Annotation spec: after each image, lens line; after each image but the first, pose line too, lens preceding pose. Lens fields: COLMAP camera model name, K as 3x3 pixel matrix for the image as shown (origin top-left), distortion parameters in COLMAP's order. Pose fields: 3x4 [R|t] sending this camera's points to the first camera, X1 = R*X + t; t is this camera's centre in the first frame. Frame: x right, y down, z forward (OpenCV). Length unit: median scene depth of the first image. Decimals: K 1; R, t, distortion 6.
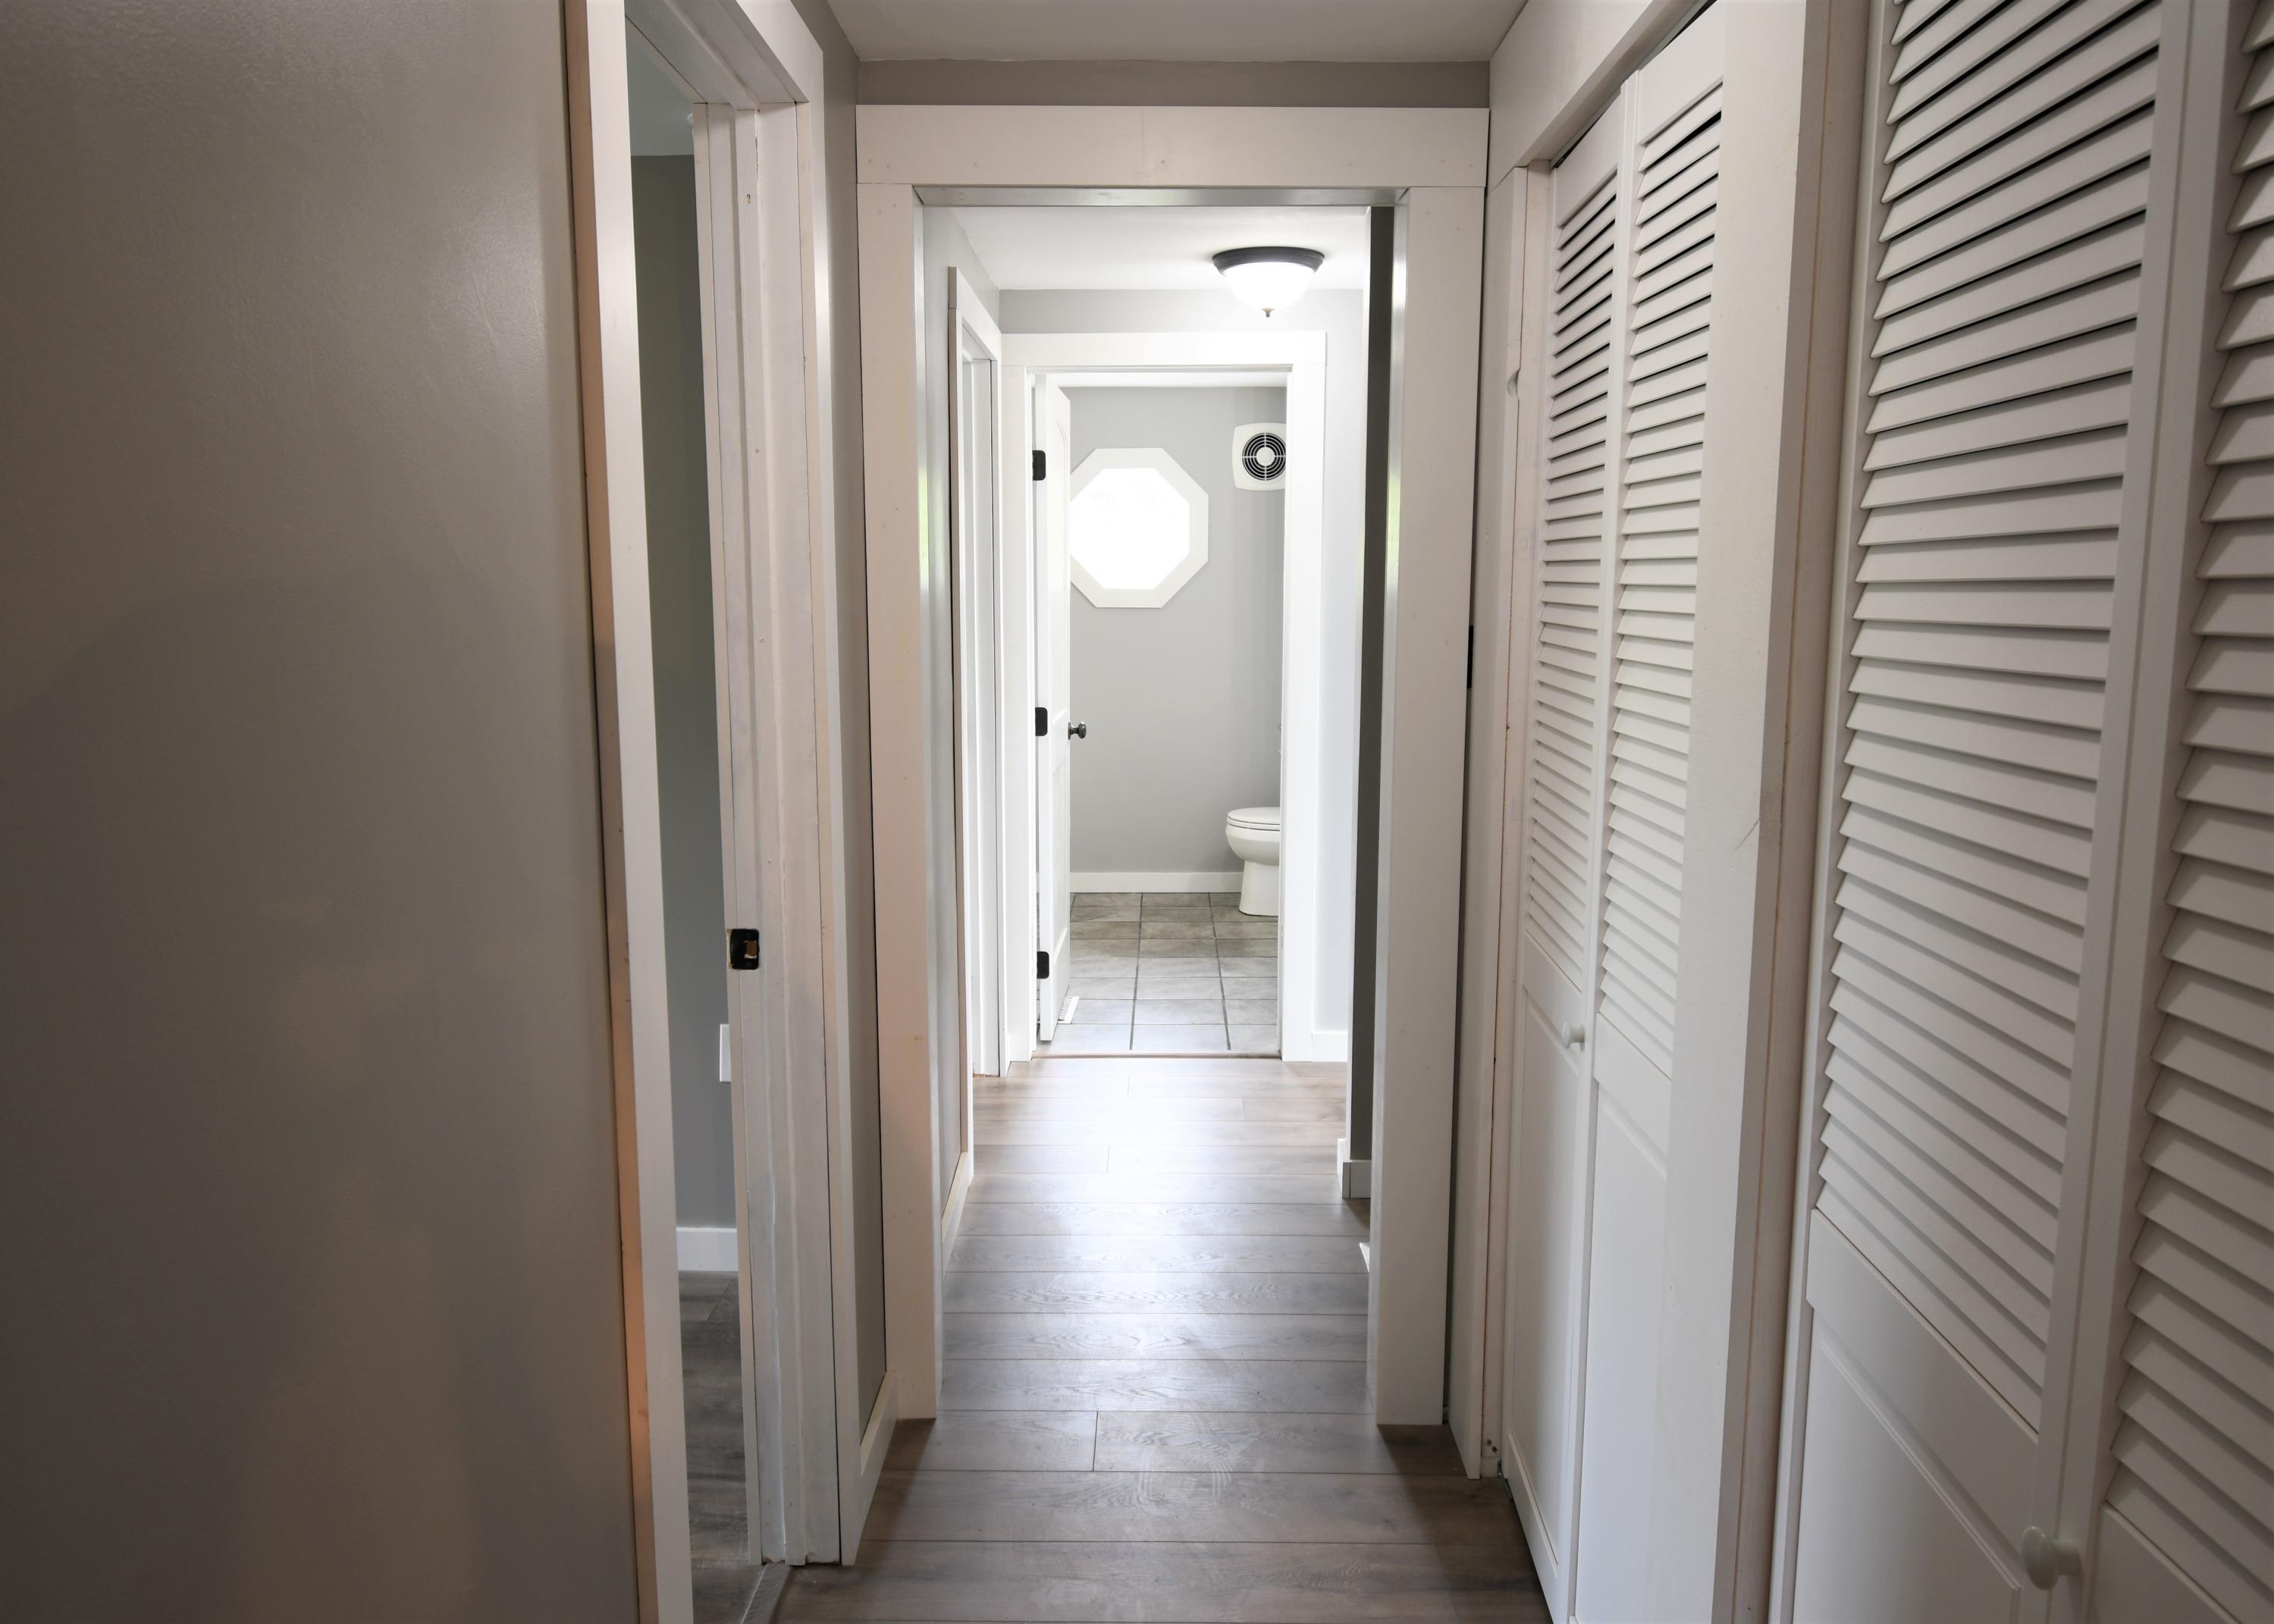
lens RADIAL K [[1617.6, 0, 1137.0], [0, 1617.6, 812.0], [0, 0, 1]] dist [0.003028, 0.000162]
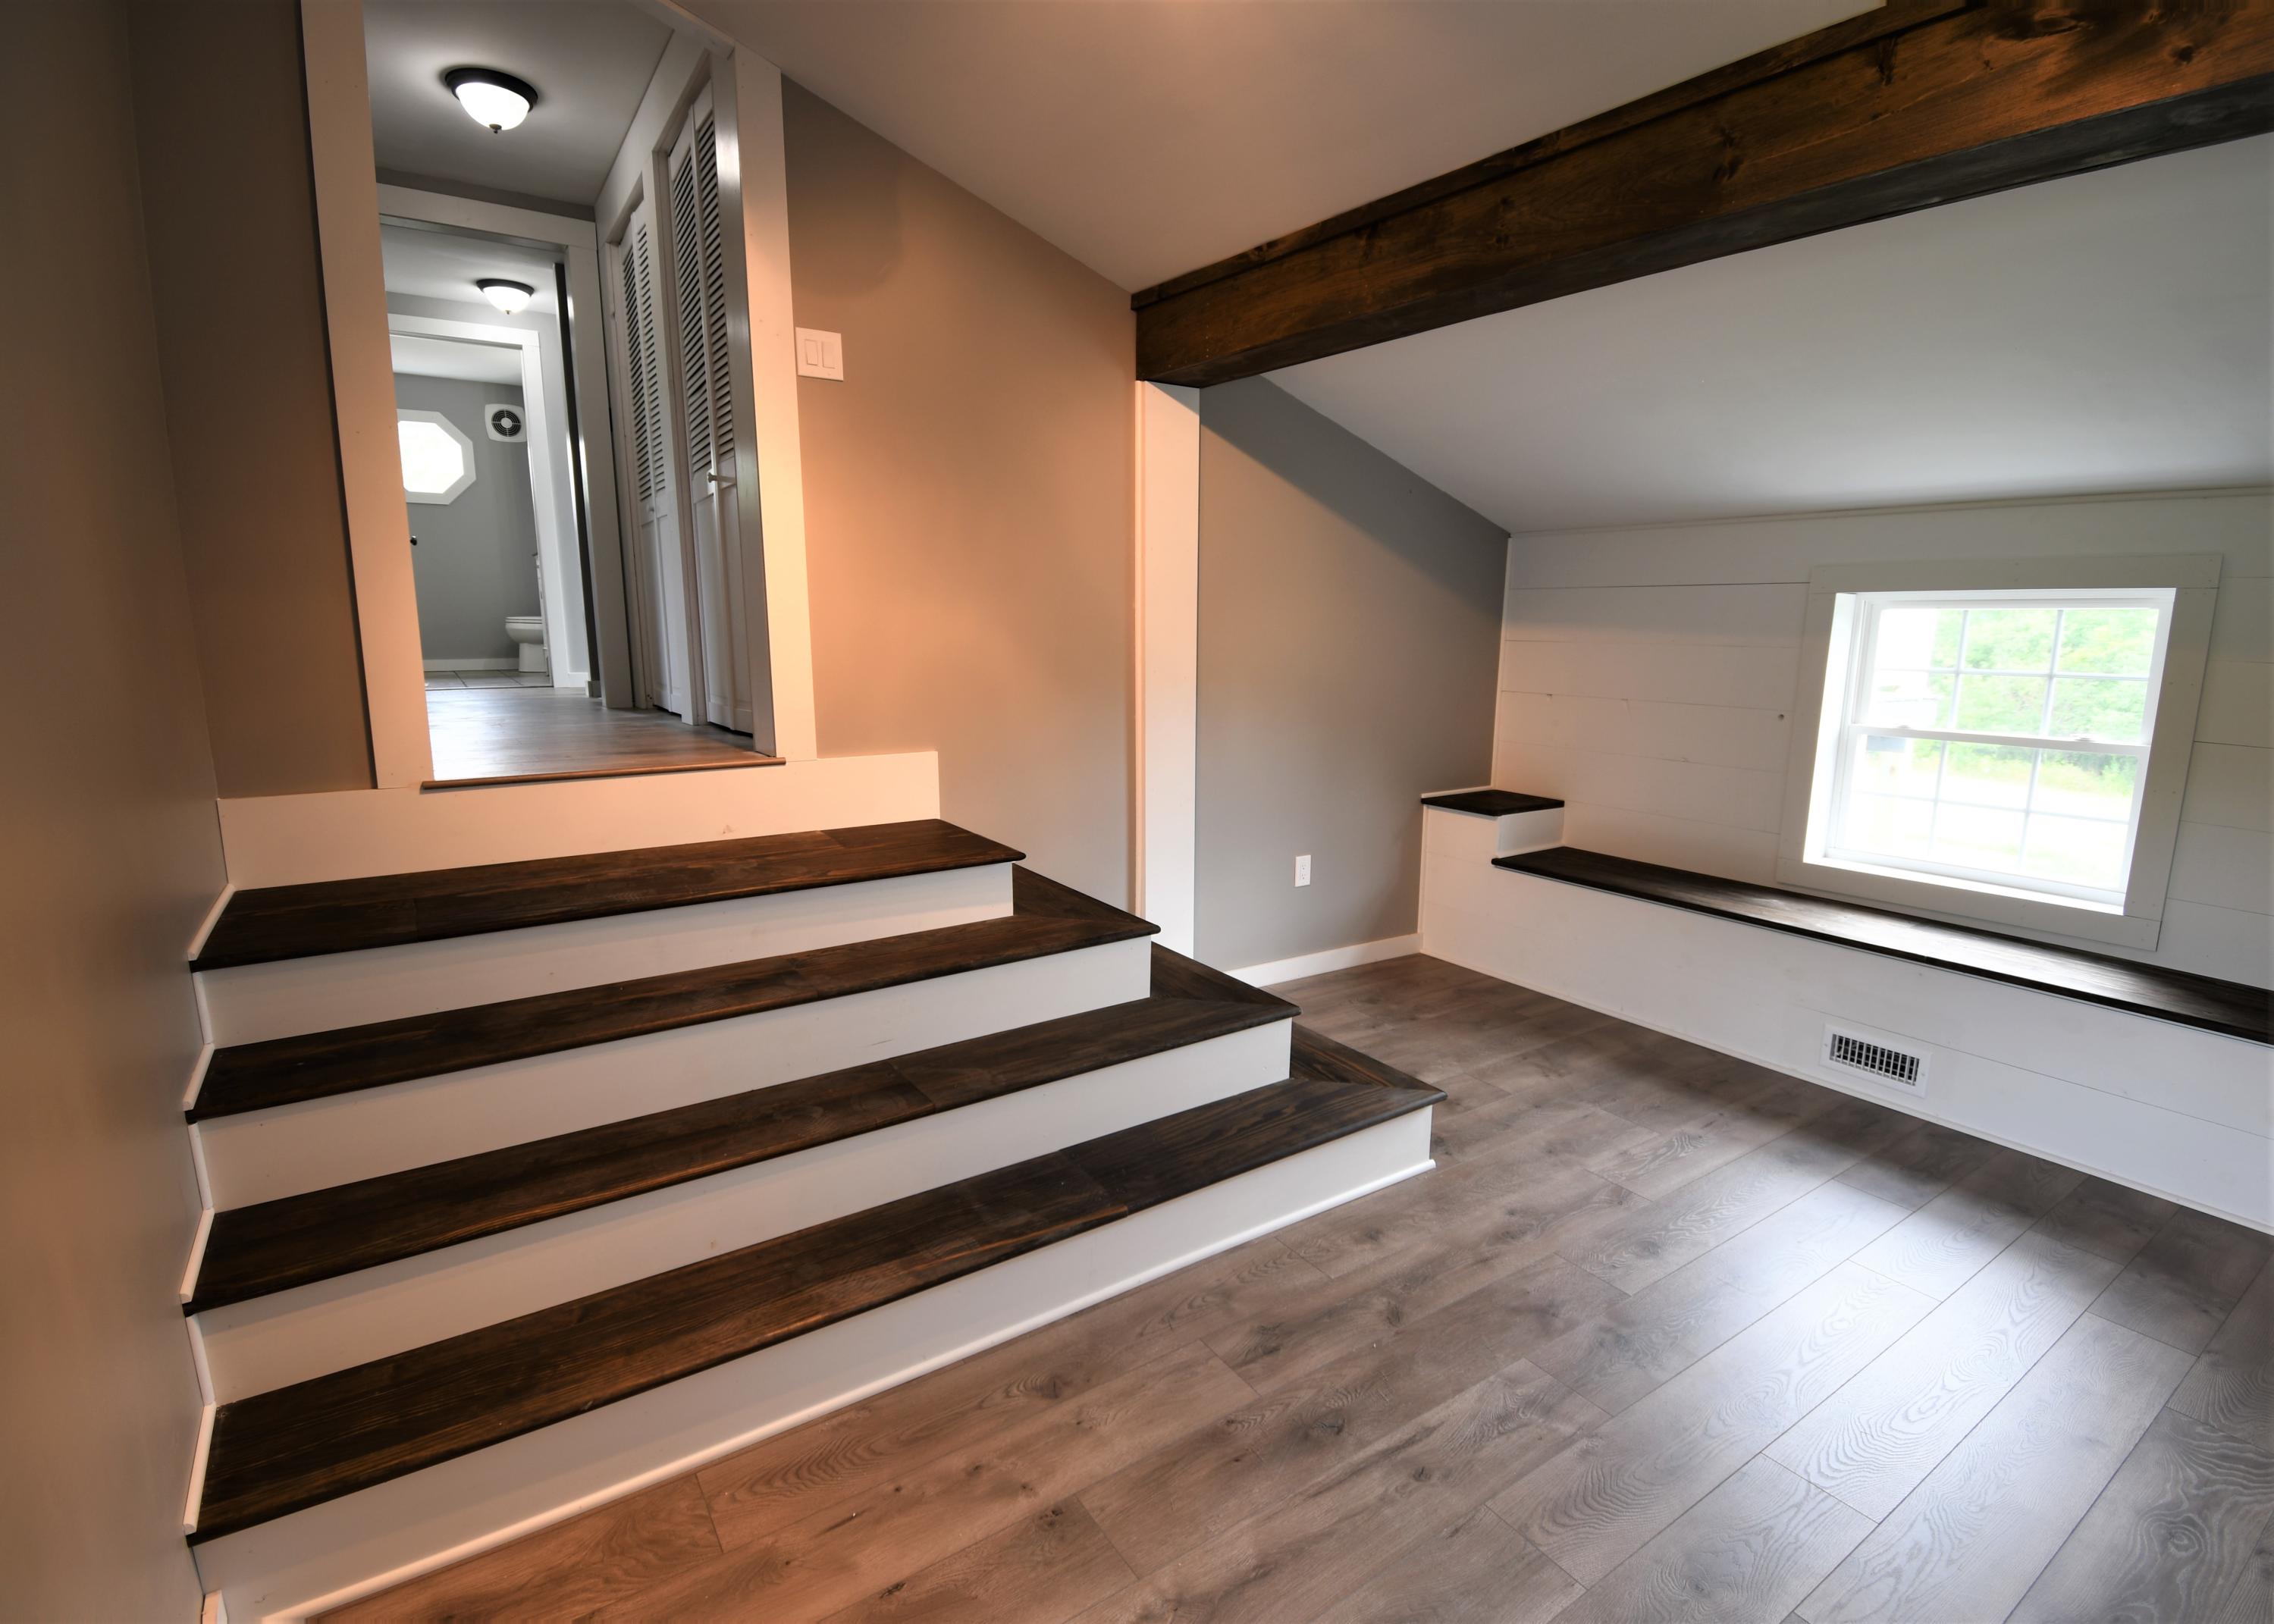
lens RADIAL K [[1090.1, 0, 1123.6], [0, 1090.1, 819.1], [0, 0, 1]] dist [0.000561, -0.000141]
pose [[0.830112, -0.100264, 0.548509, -0.063357], [0.079908, 0.994938, 0.060937, 0.208583], [-0.551842, -0.006754, 0.833921, -0.414868]]
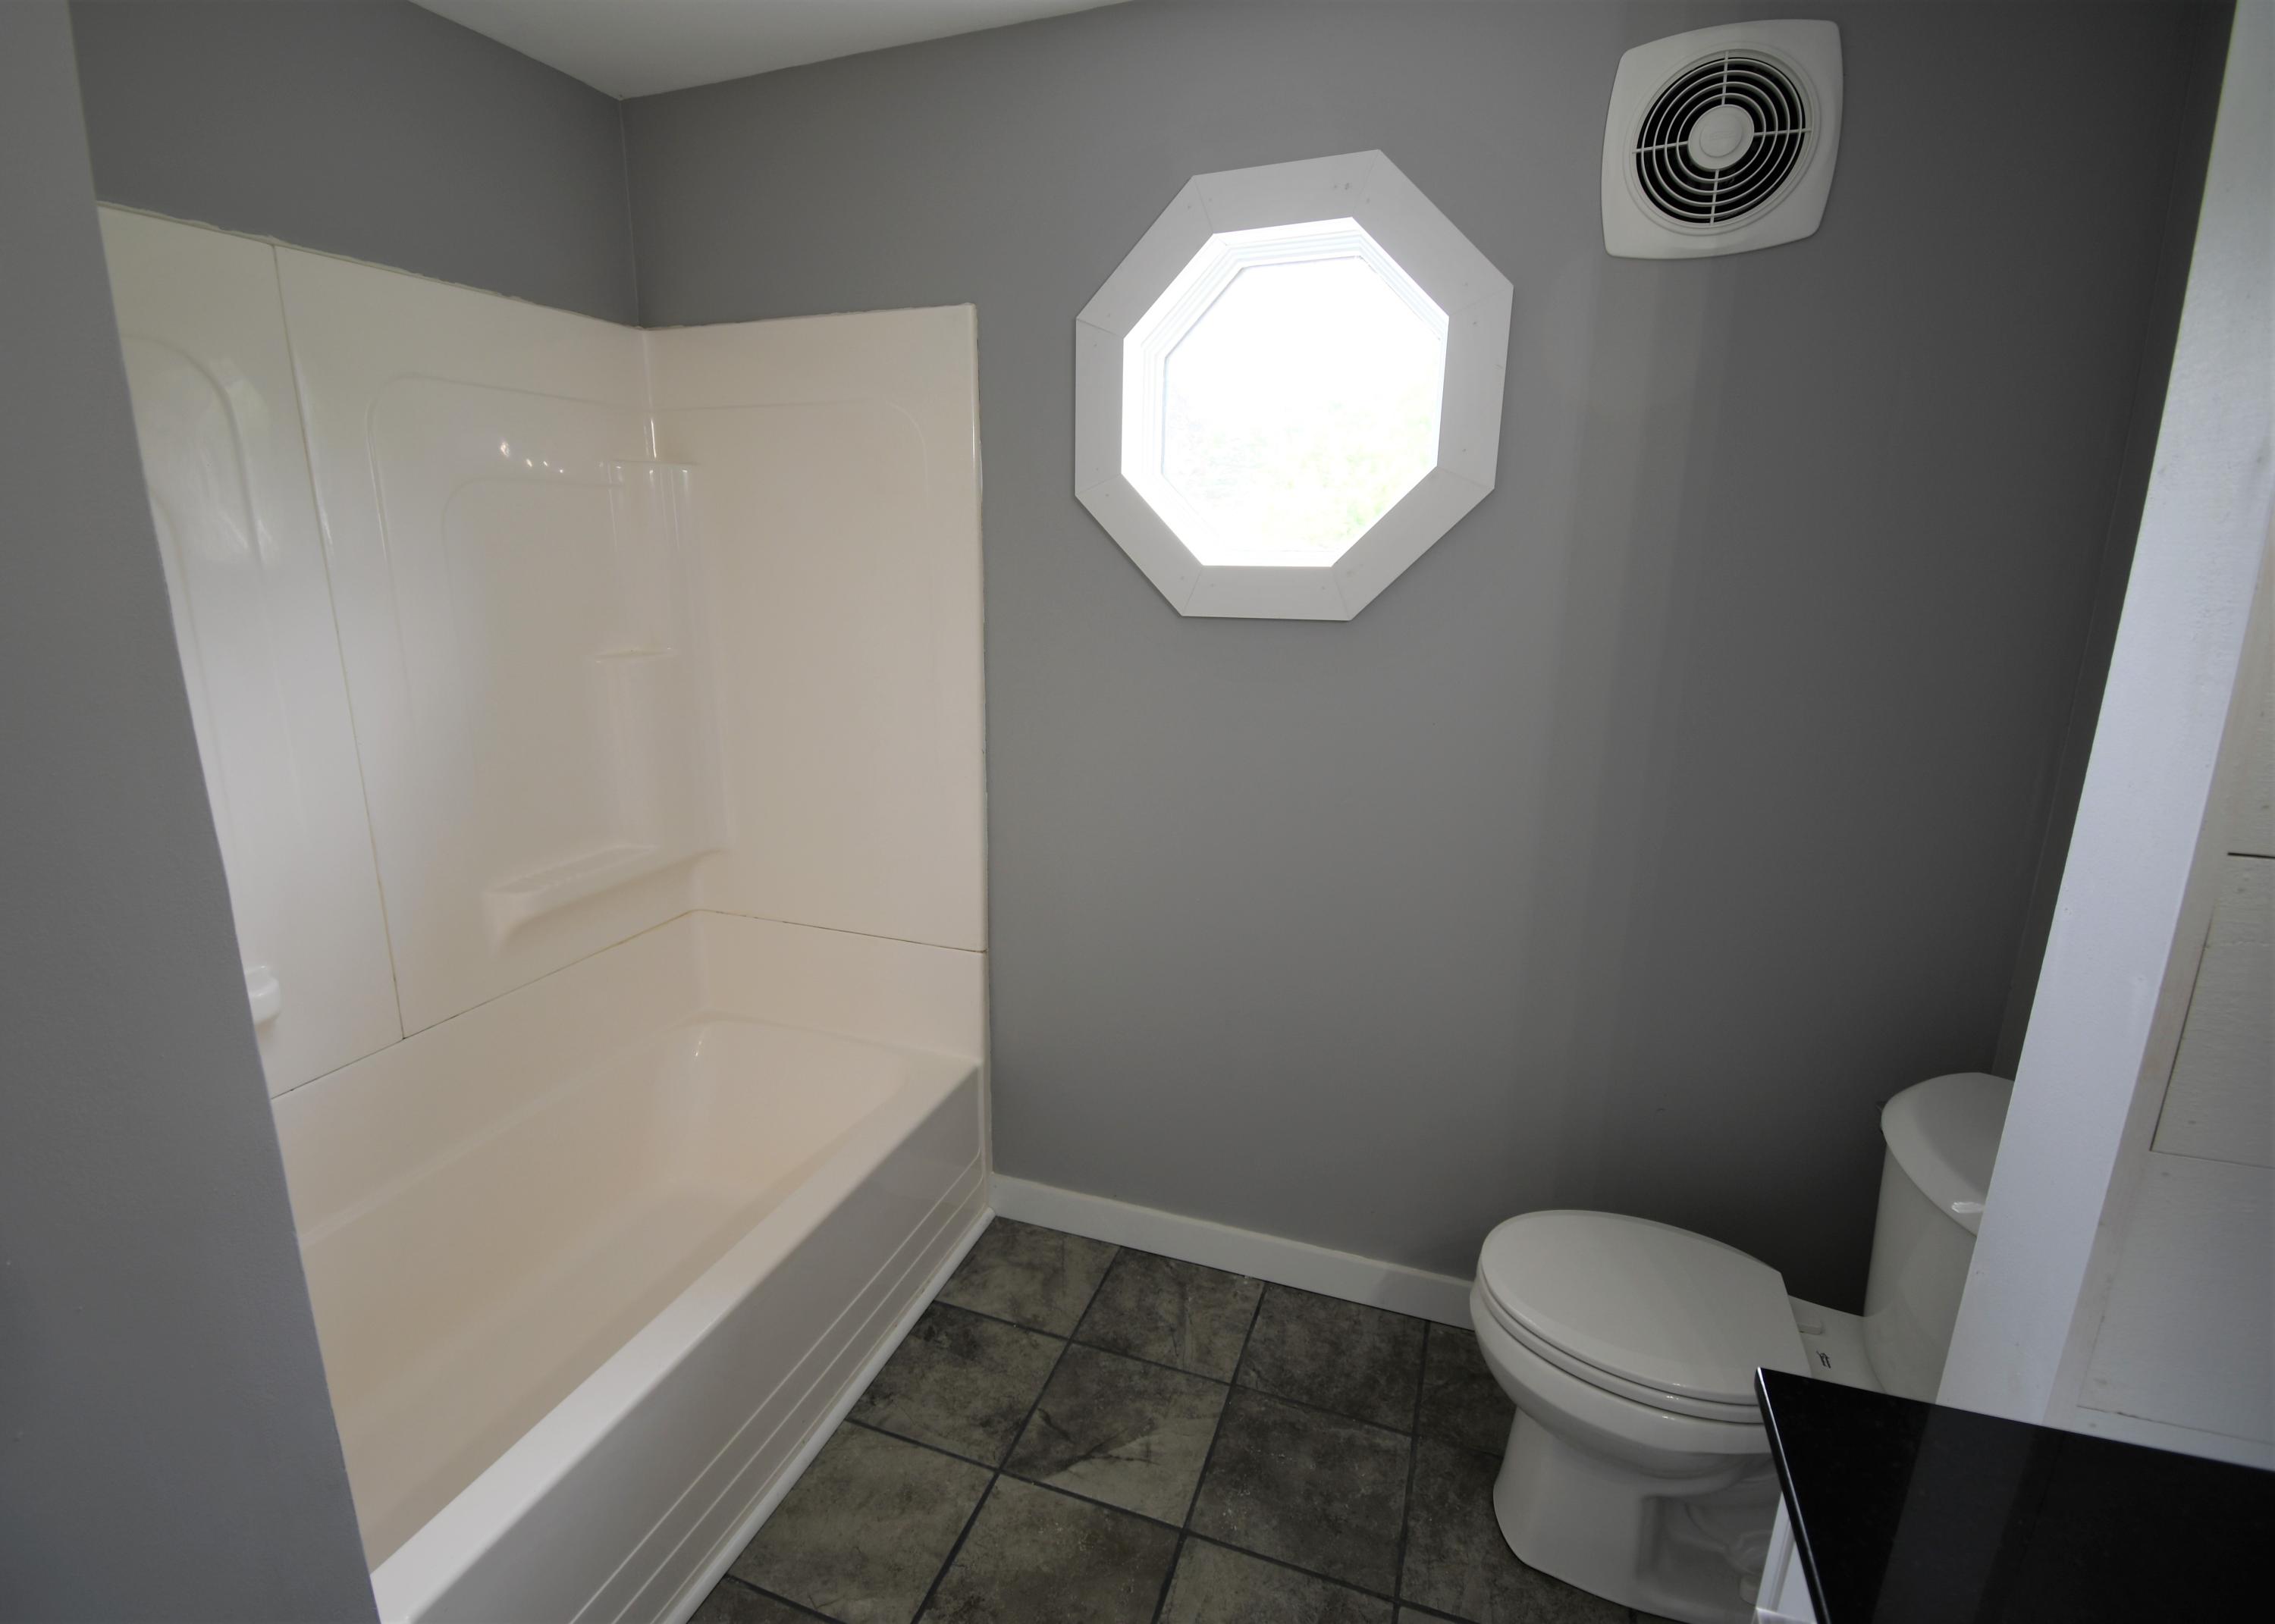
lens RADIAL K [[1061.0, 0, 1079.8], [0, 1061.0, 812.0], [0, 0, 1]] dist [0.010959, -0.023843]
pose [[0.929381, 0.084423, -0.359337, 0.050143], [-0.045285, 0.992218, 0.115990, -0.112231], [0.366333, -0.091526, 0.925971, 0.777466]]
